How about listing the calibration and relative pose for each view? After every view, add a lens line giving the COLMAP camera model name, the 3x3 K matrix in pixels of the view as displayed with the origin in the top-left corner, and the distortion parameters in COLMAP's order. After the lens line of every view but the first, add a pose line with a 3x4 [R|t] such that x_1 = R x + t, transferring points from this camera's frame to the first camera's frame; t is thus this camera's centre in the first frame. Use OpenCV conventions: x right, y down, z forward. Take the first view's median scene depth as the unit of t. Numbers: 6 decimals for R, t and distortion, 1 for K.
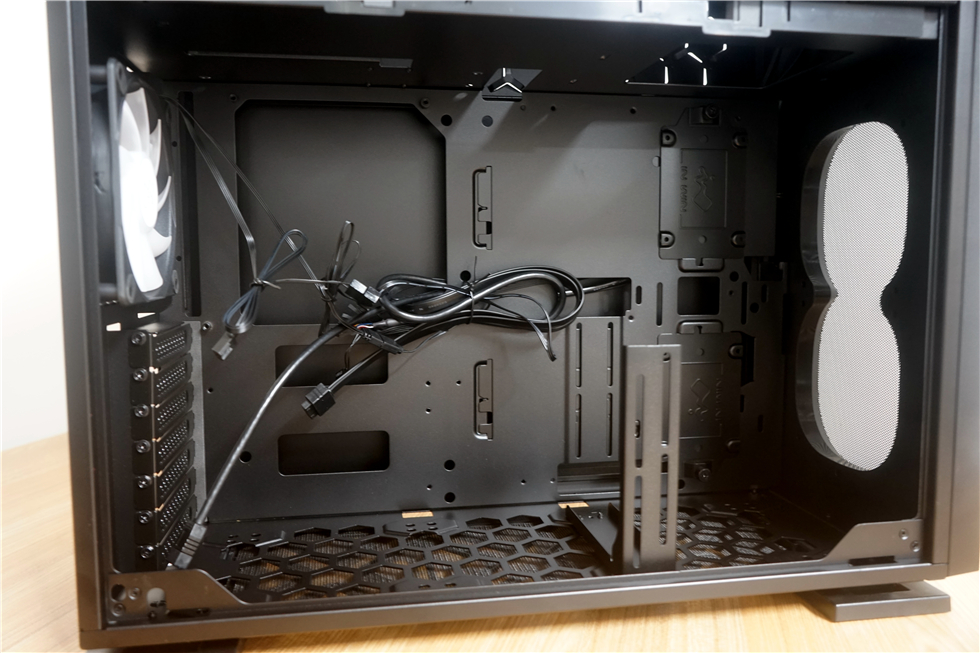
lens RADIAL K [[828.8, 0, 490.0], [0, 828.8, 326.5], [0, 0, 1]] dist [-0.042585, 0.003939]
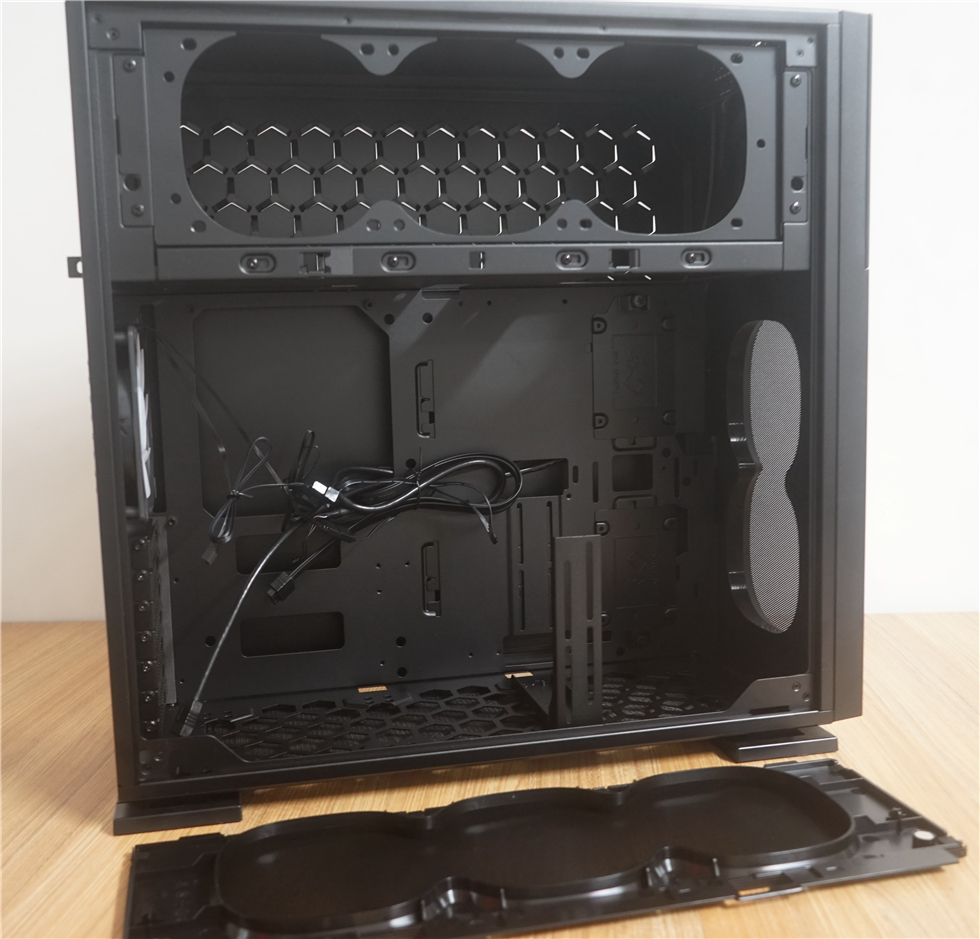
lens RADIAL K [[1175.3, 0, 490.0], [0, 1175.3, 469.5], [0, 0, 1]] dist [-0.081949, -0.014308]
pose [[0.997746, -0.028667, 0.060672, -0.020938], [0.027020, 0.999248, 0.027800, -0.097252], [-0.061423, -0.026098, 0.997771, -0.530019]]
